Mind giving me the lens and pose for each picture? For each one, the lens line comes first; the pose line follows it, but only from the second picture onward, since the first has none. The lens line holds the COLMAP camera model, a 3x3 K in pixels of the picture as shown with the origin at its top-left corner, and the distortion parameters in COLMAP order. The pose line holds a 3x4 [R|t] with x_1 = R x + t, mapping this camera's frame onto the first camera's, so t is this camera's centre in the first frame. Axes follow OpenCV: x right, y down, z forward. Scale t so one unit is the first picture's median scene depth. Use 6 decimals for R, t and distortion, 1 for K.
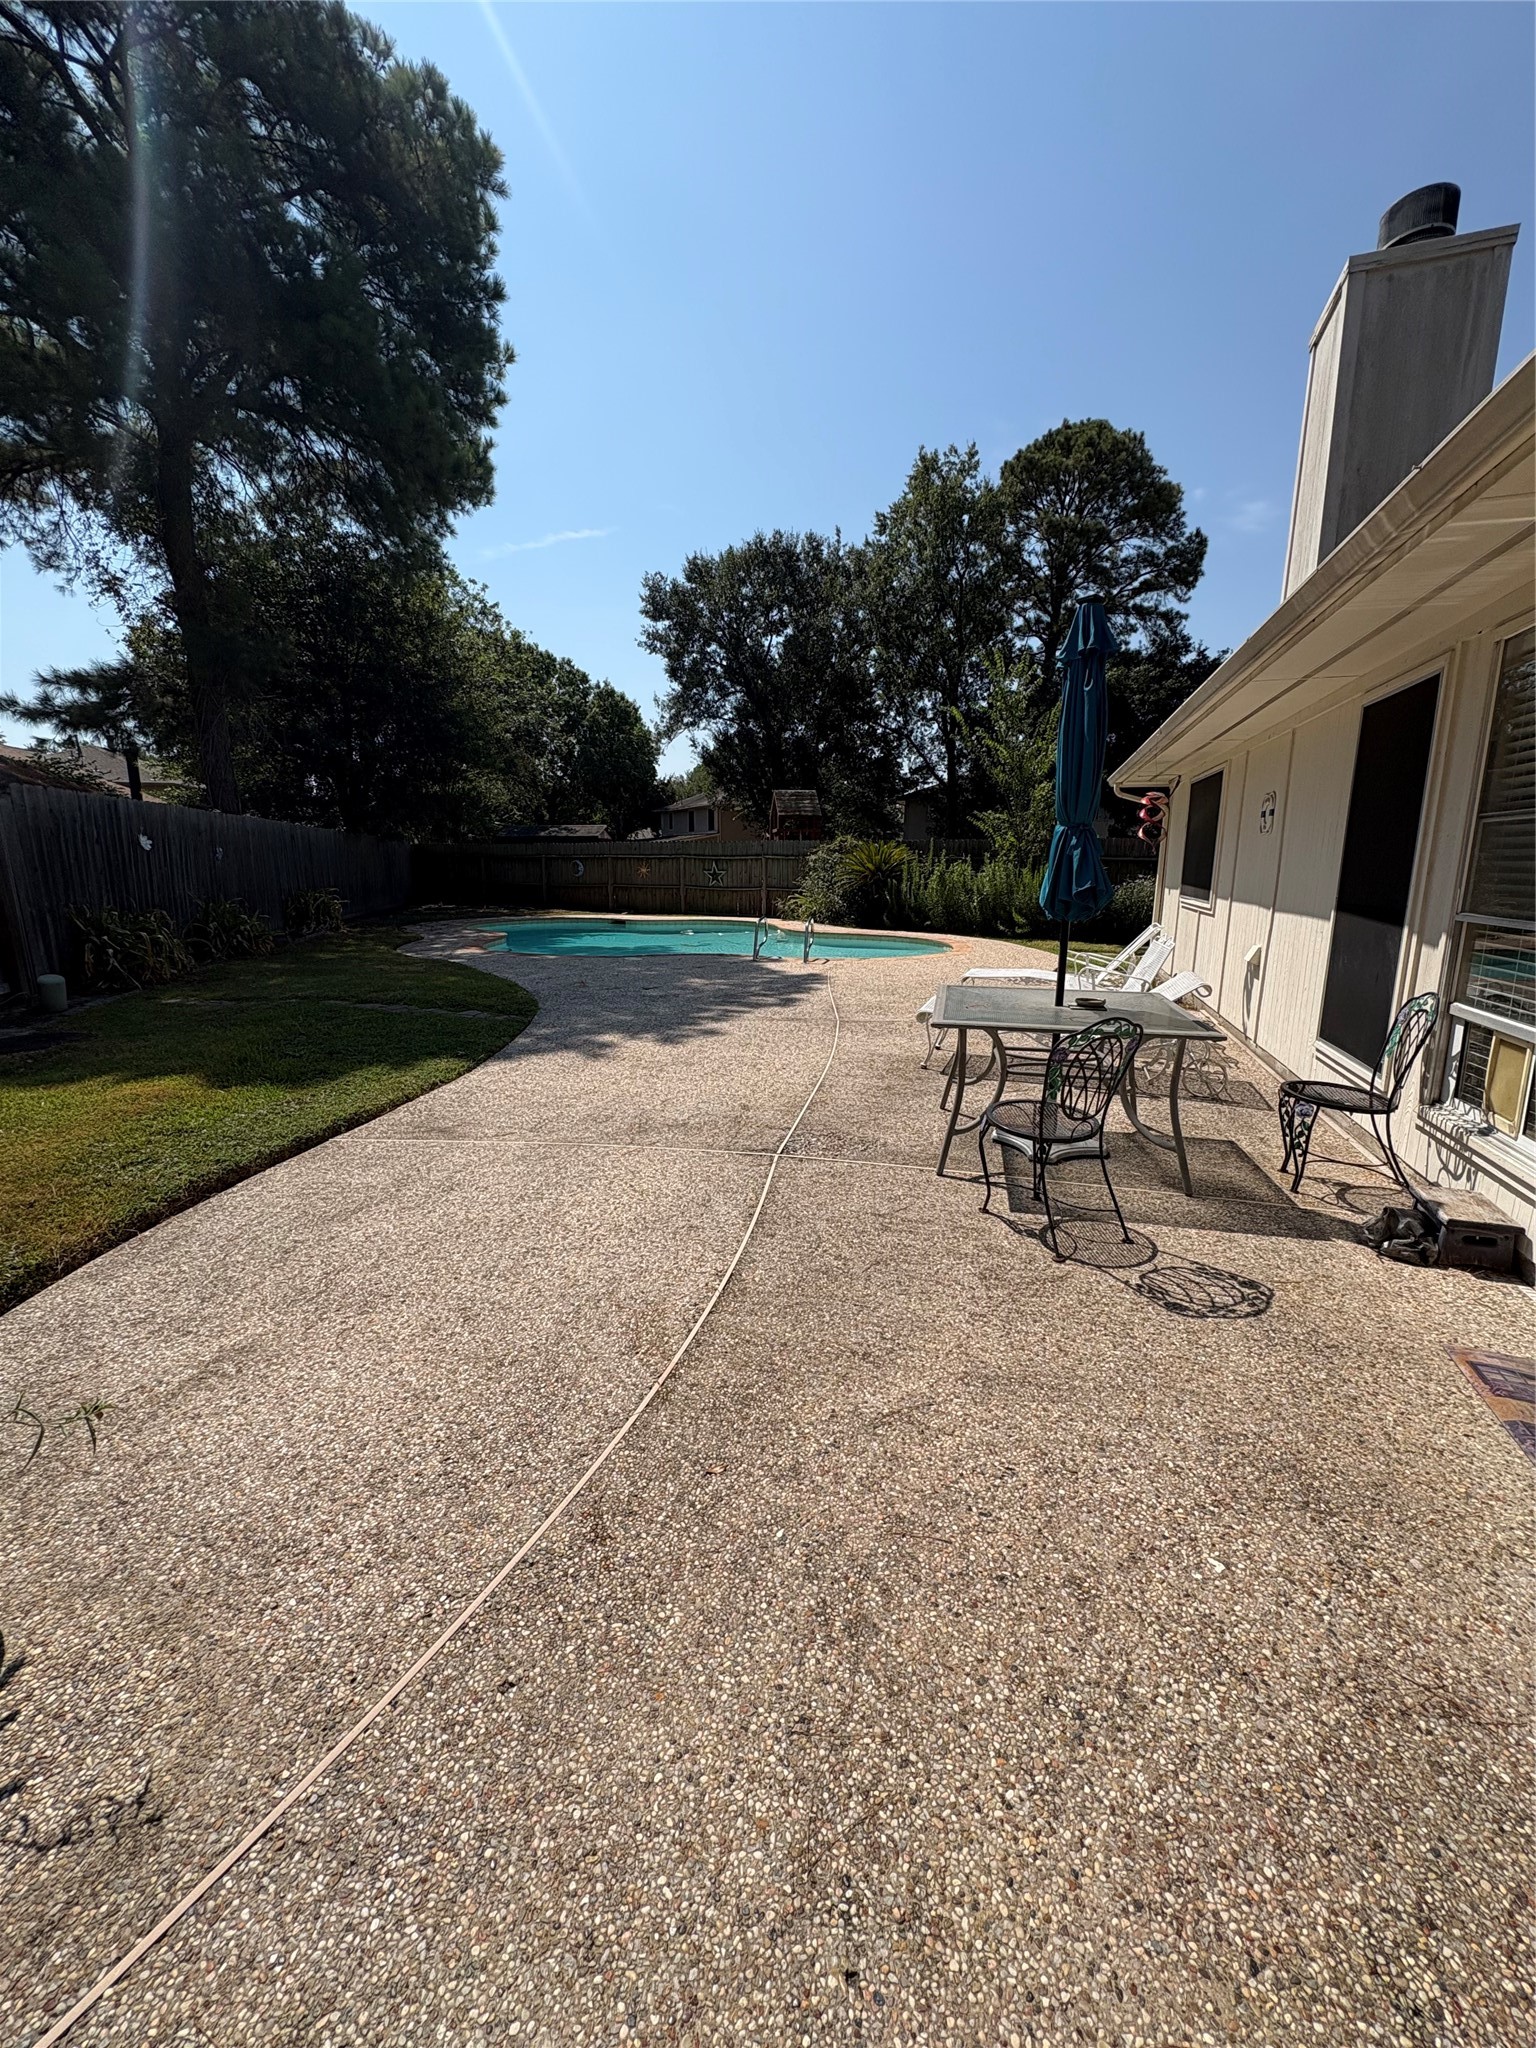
lens RADIAL K [[812.5, 0, 769.1], [0, 812.5, 1019.8], [0, 0, 1]] dist [-0.002383, 0.000440]
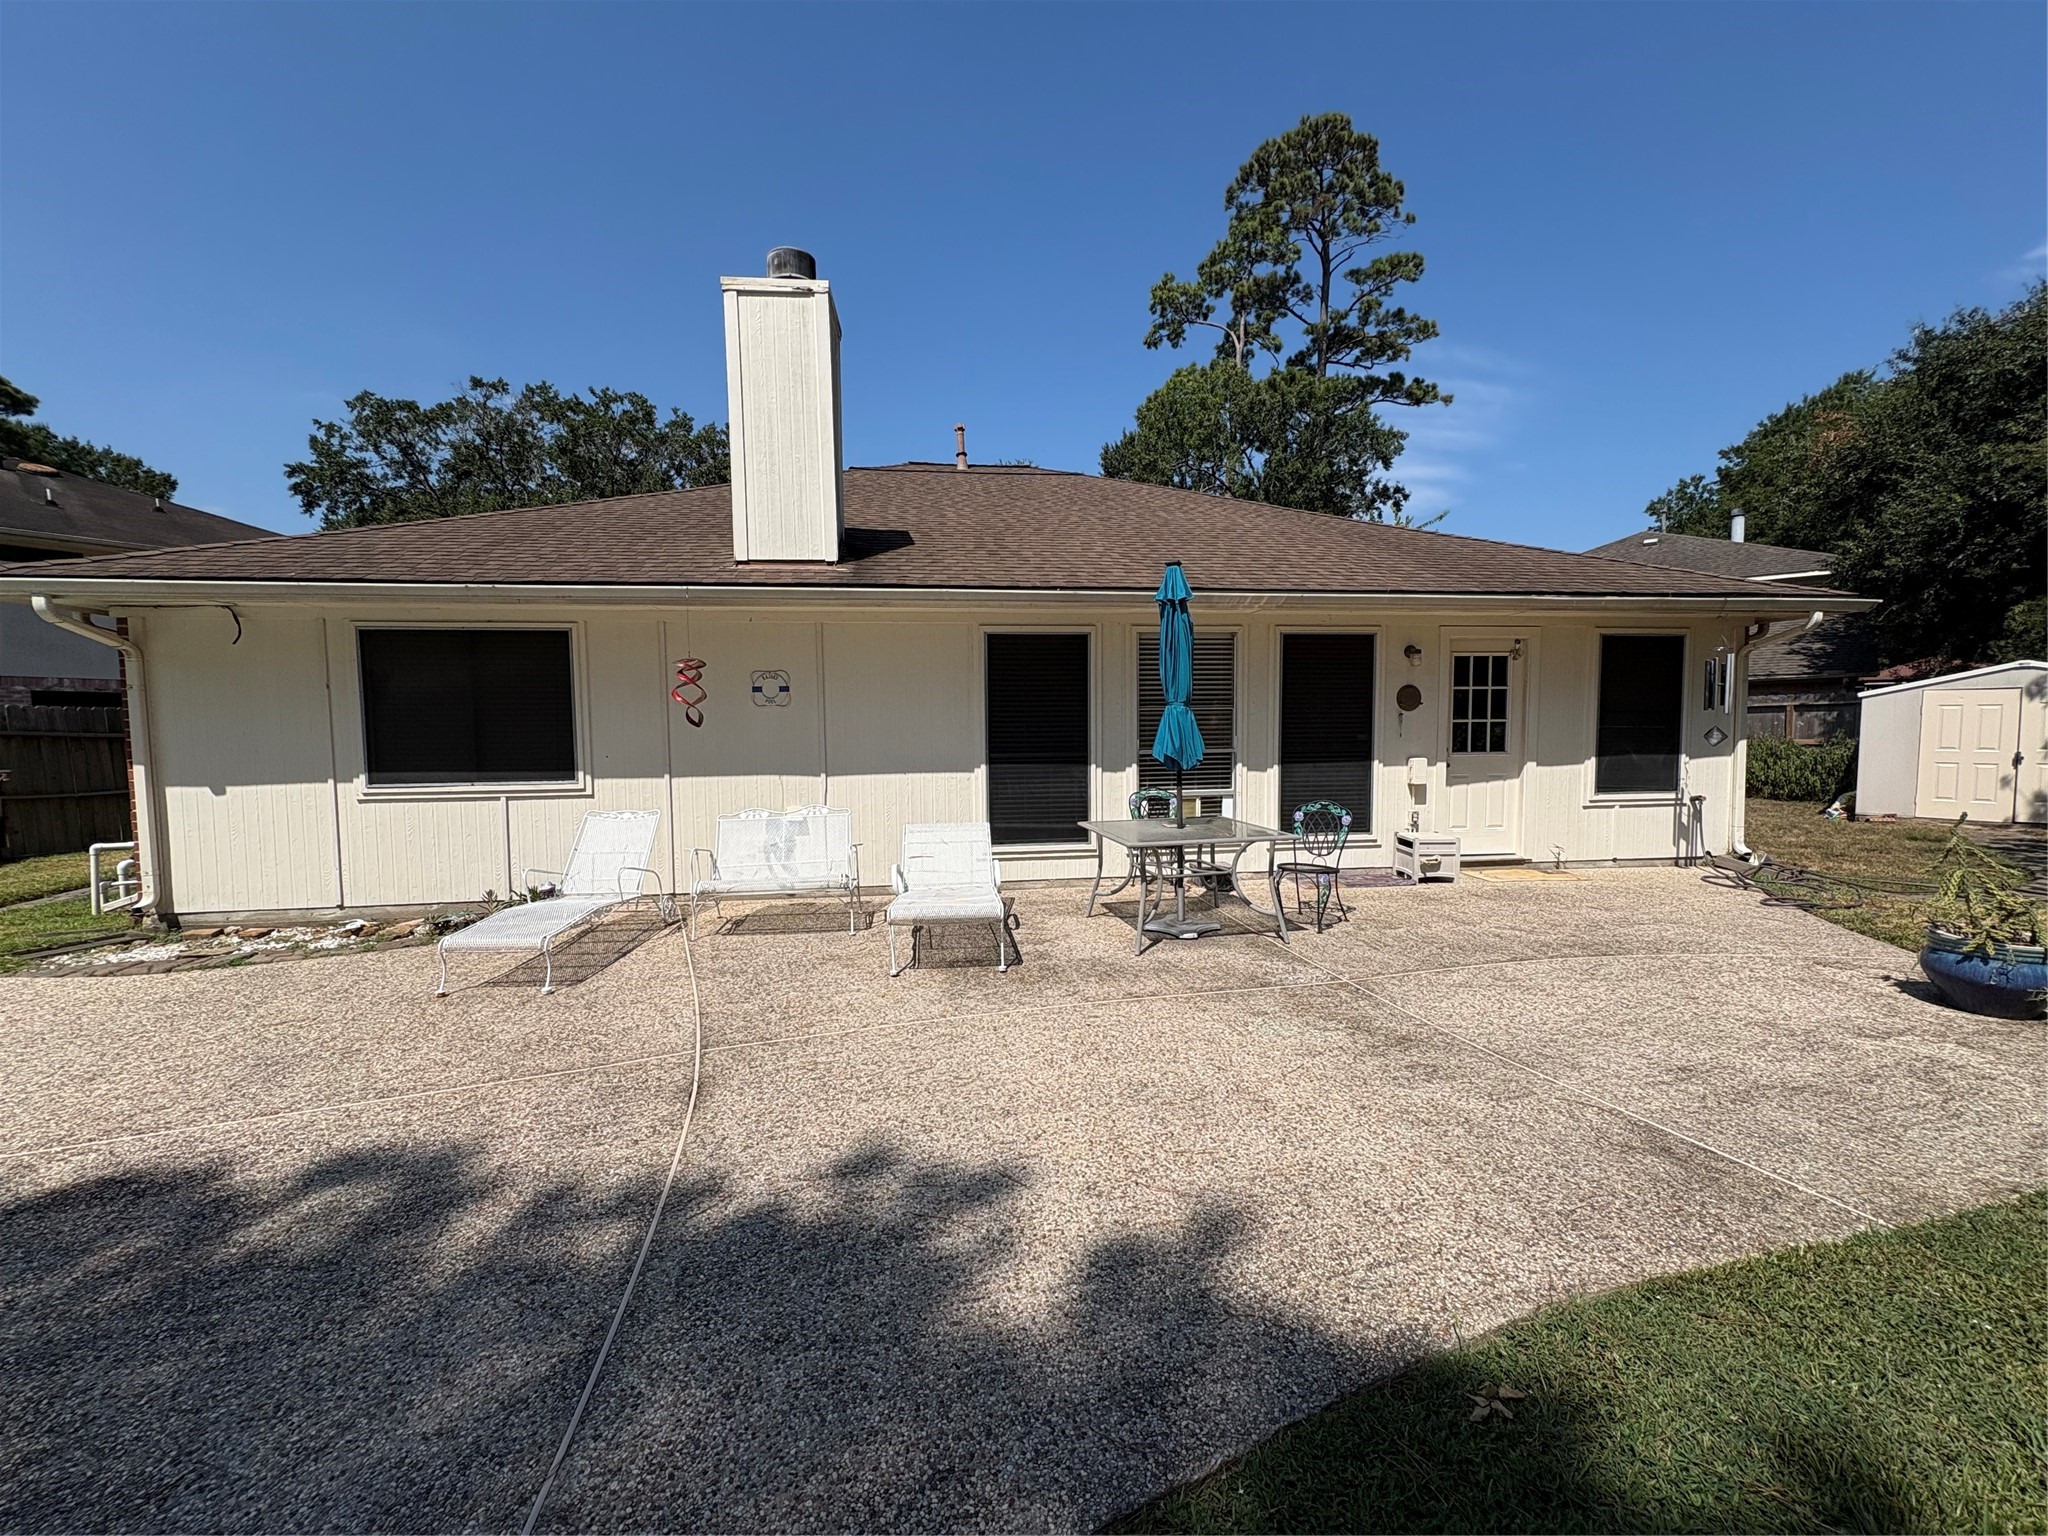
lens RADIAL K [[812.5, 0, 1024.4], [0, 812.5, 769.0], [0, 0, 1]] dist [-0.002383, 0.000440]
pose [[-0.420406, -0.056000, 0.905606, -0.935407], [0.183721, 0.972165, 0.145404, -0.428702], [-0.888541, 0.227508, -0.398415, 2.035940]]
